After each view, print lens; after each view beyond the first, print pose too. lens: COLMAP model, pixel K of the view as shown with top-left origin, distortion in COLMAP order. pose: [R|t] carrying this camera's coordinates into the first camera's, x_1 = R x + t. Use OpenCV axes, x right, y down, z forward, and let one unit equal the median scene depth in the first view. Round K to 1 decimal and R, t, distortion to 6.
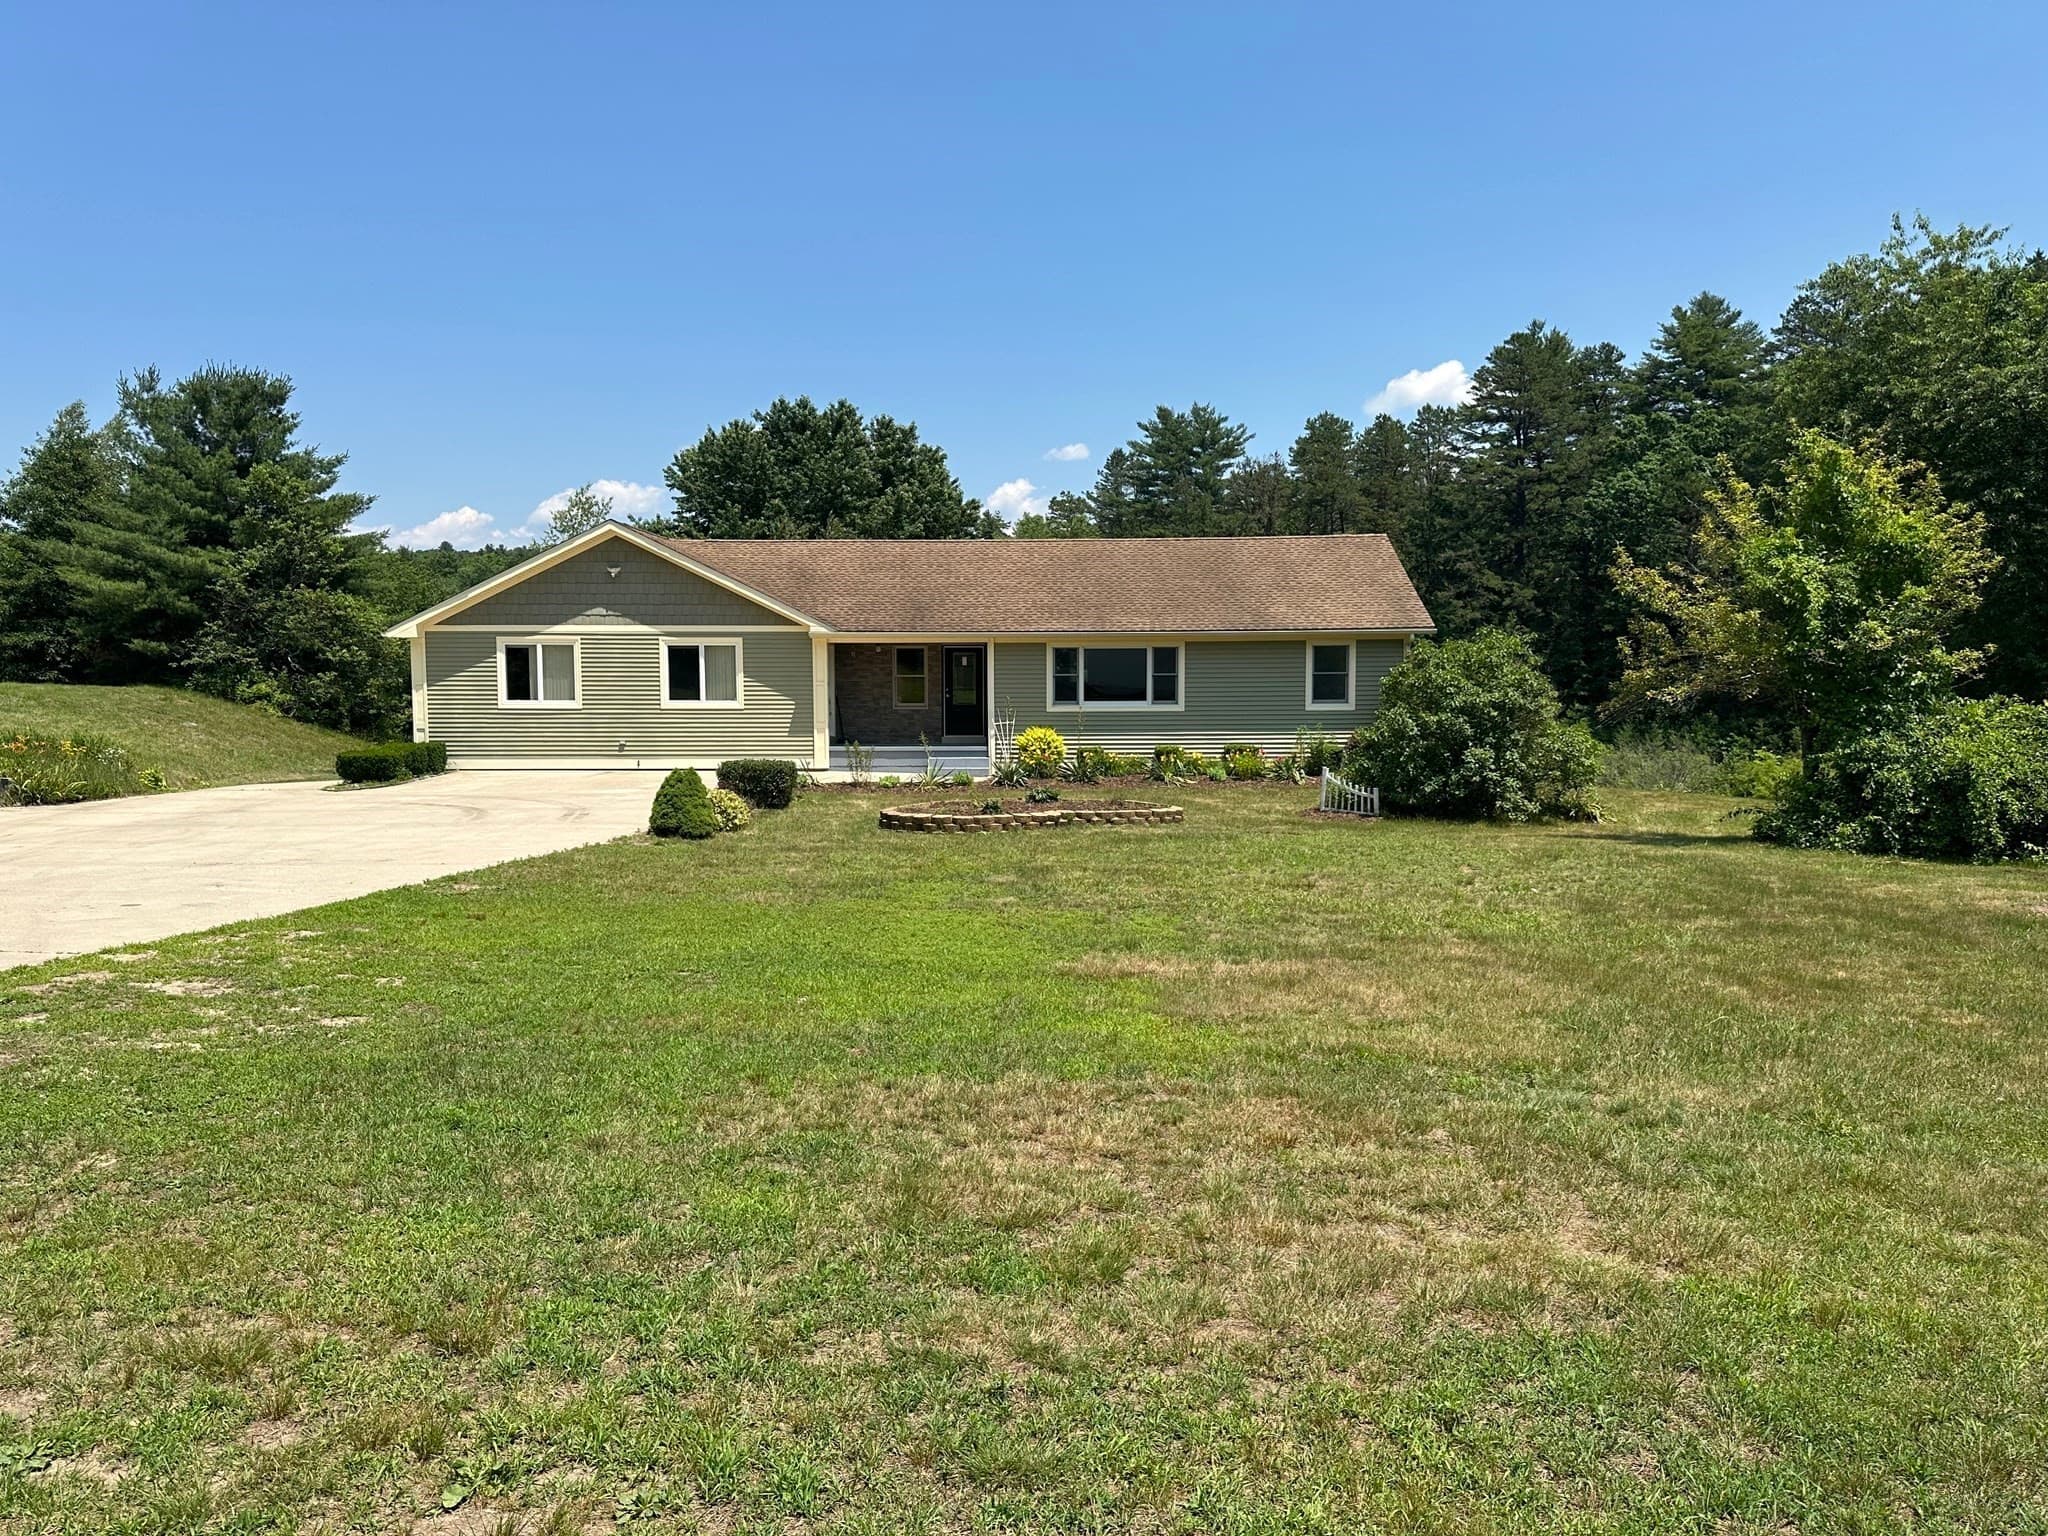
lens RADIAL K [[1574.6, 0, 1022.4], [0, 1574.6, 778.0], [0, 0, 1]] dist [0.042910, -0.057096]
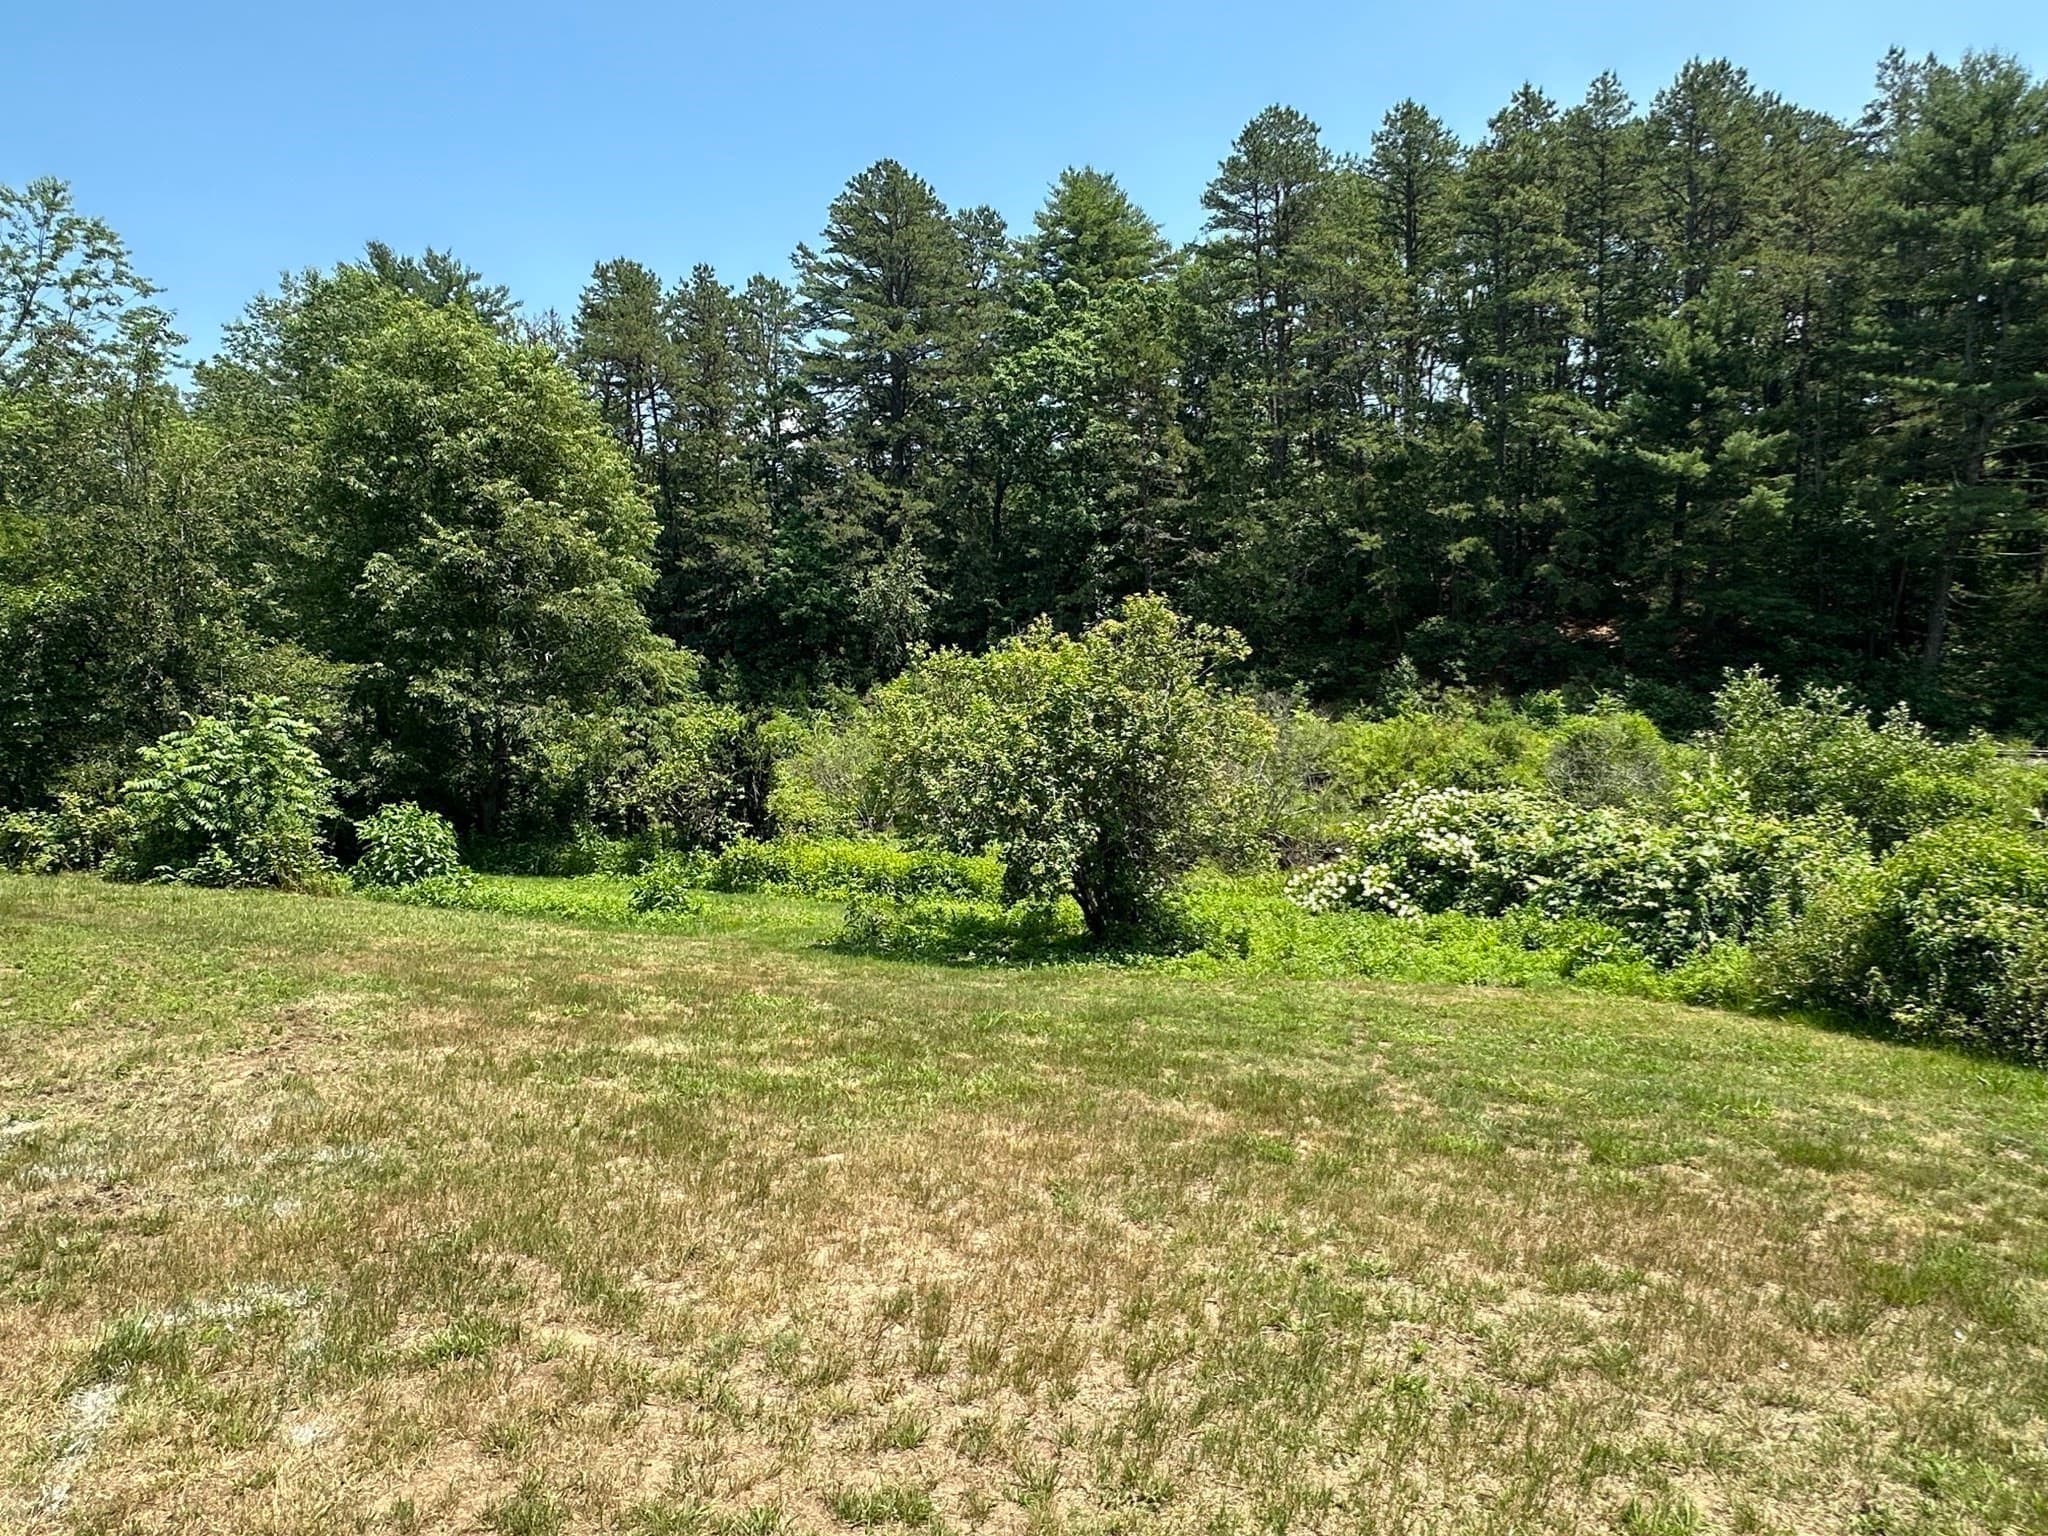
lens RADIAL K [[1225.0, 0, 1013.9], [0, 1225.0, 754.6], [0, 0, 1]] dist [-0.001275, -0.002199]
pose [[0.881604, -0.039792, 0.470310, 0.089516], [0.041783, 0.999107, 0.006208, -0.005872], [-0.470137, 0.014178, 0.882479, 0.486708]]
